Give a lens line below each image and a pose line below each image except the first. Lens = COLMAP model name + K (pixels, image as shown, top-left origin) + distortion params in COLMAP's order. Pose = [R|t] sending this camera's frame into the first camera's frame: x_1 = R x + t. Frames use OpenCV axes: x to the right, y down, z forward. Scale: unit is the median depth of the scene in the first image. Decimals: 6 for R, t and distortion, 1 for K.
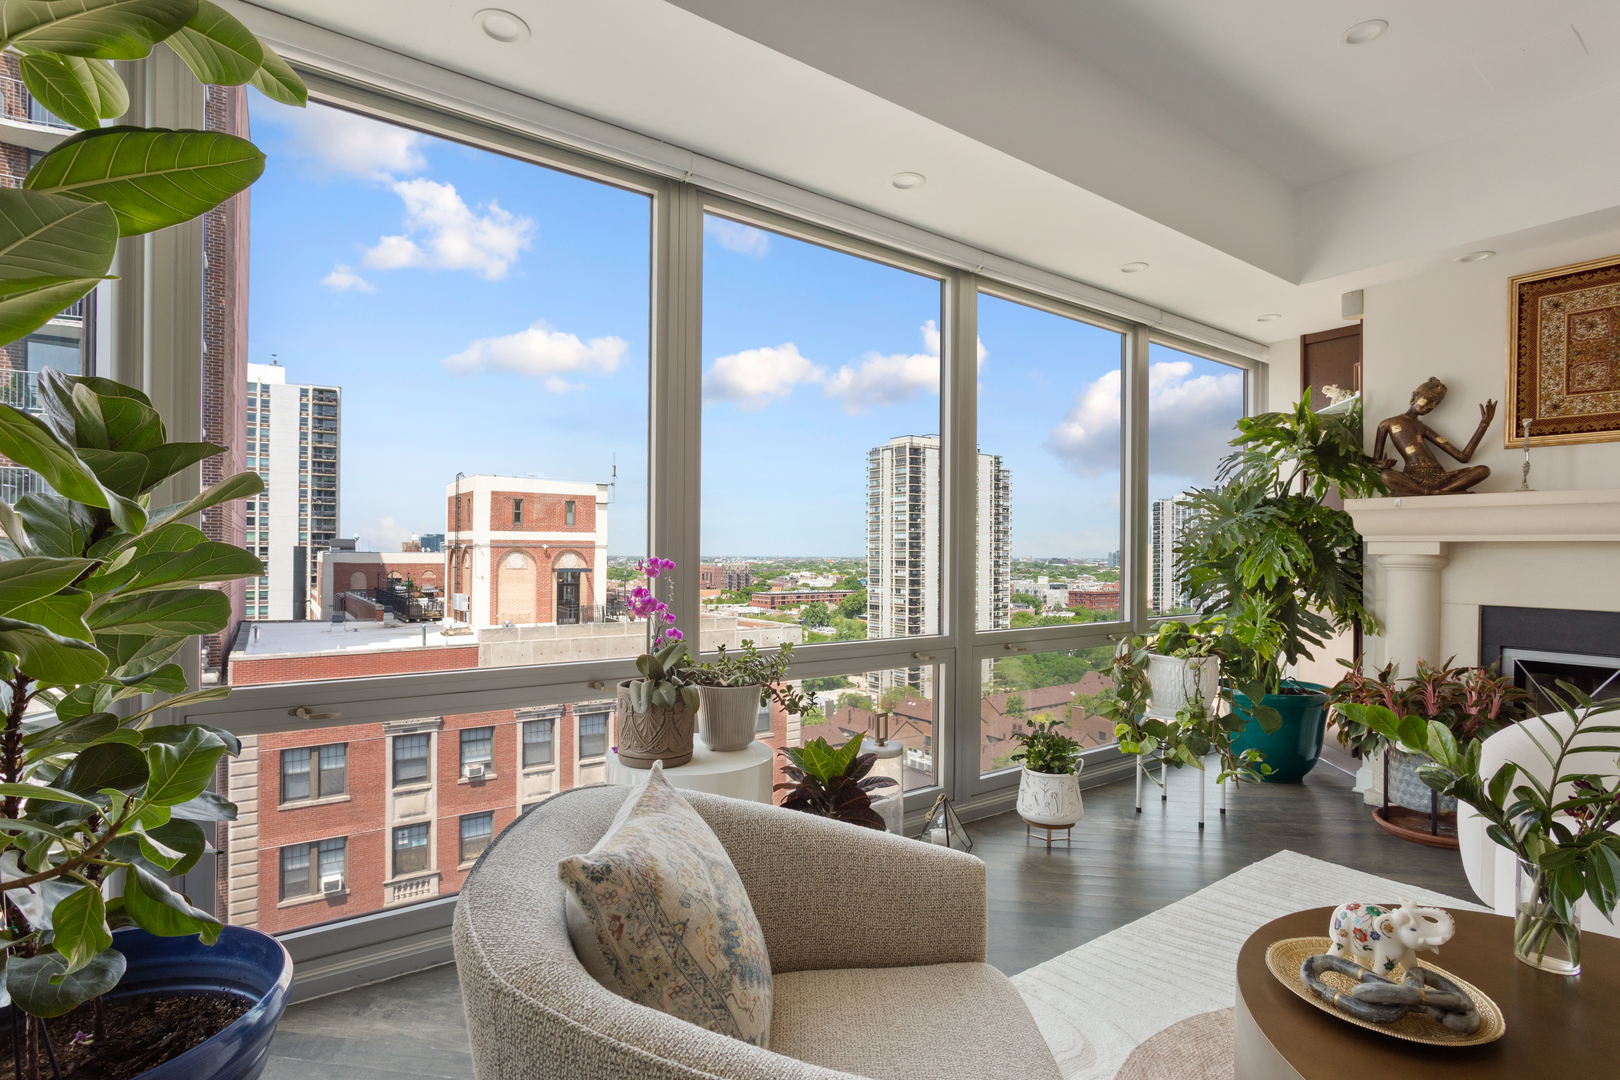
lens RADIAL K [[777.5, 0, 808.2], [0, 777.5, 547.5], [0, 0, 1]] dist [-0.020230, 0.007451]
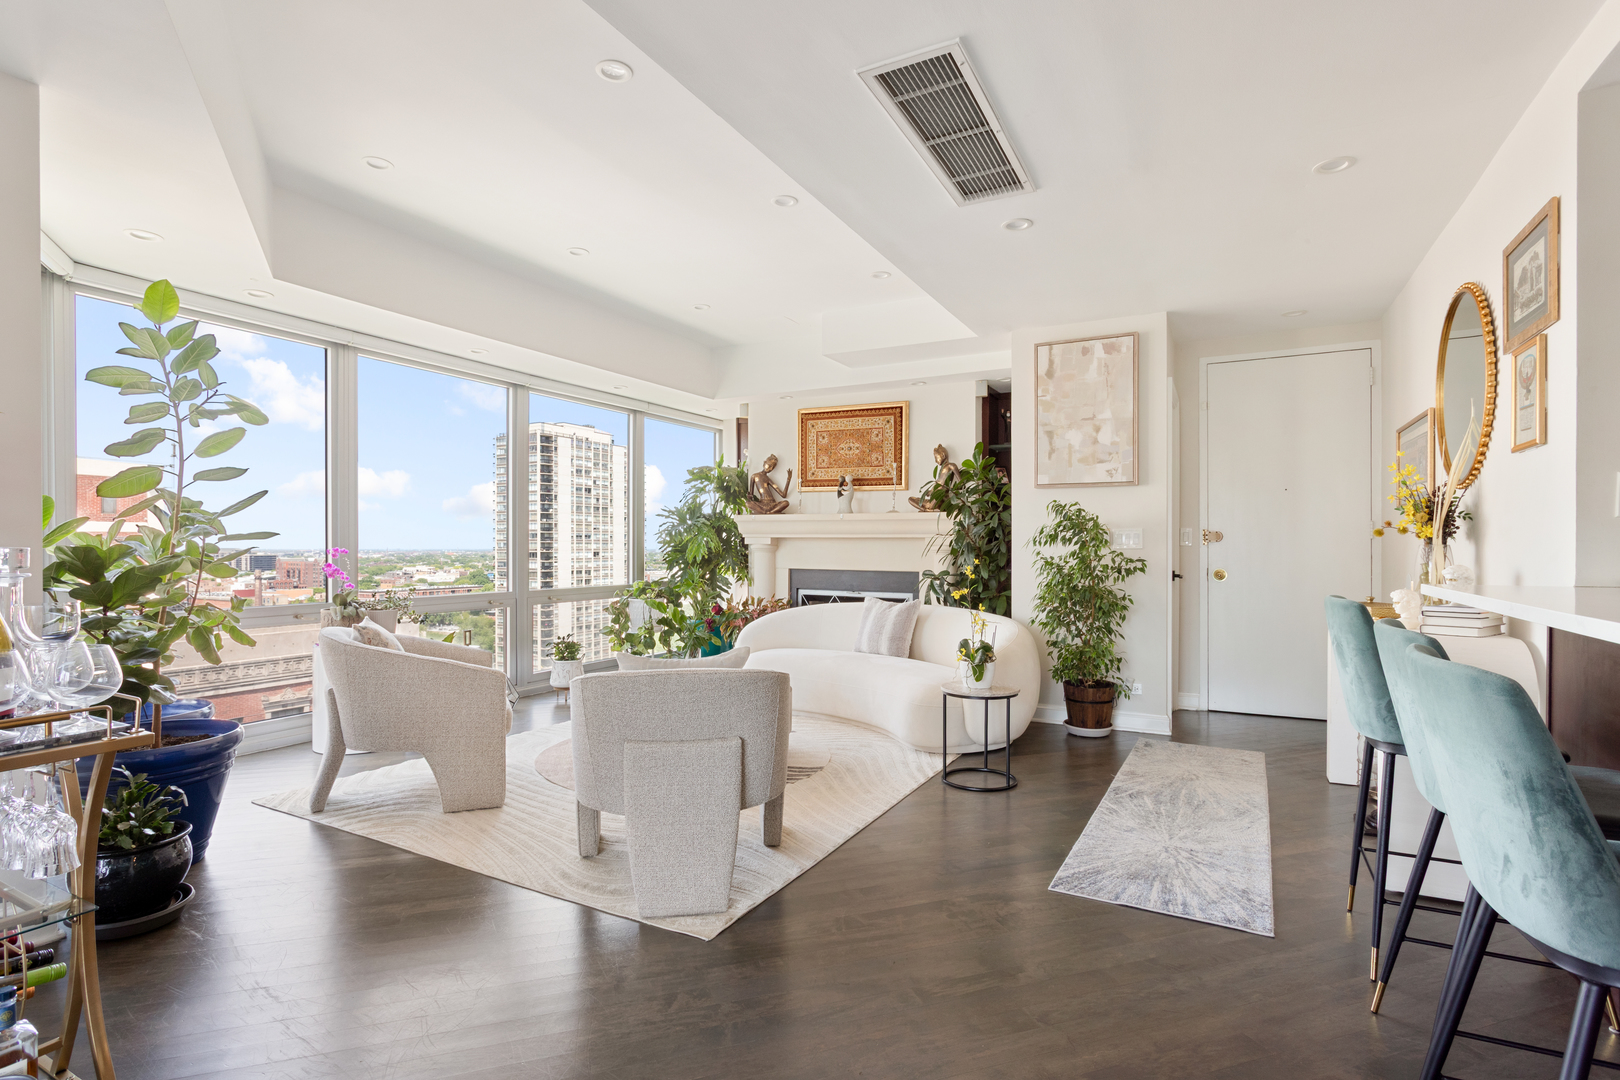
lens RADIAL K [[777.5, 0, 811.8], [0, 777.5, 553.5], [0, 0, 1]] dist [-0.020230, 0.007451]
pose [[0.894598, -0.012025, 0.446711, 0.003713], [0.003252, 0.999787, 0.020402, -0.005329], [-0.446861, -0.016799, 0.894446, -0.744645]]
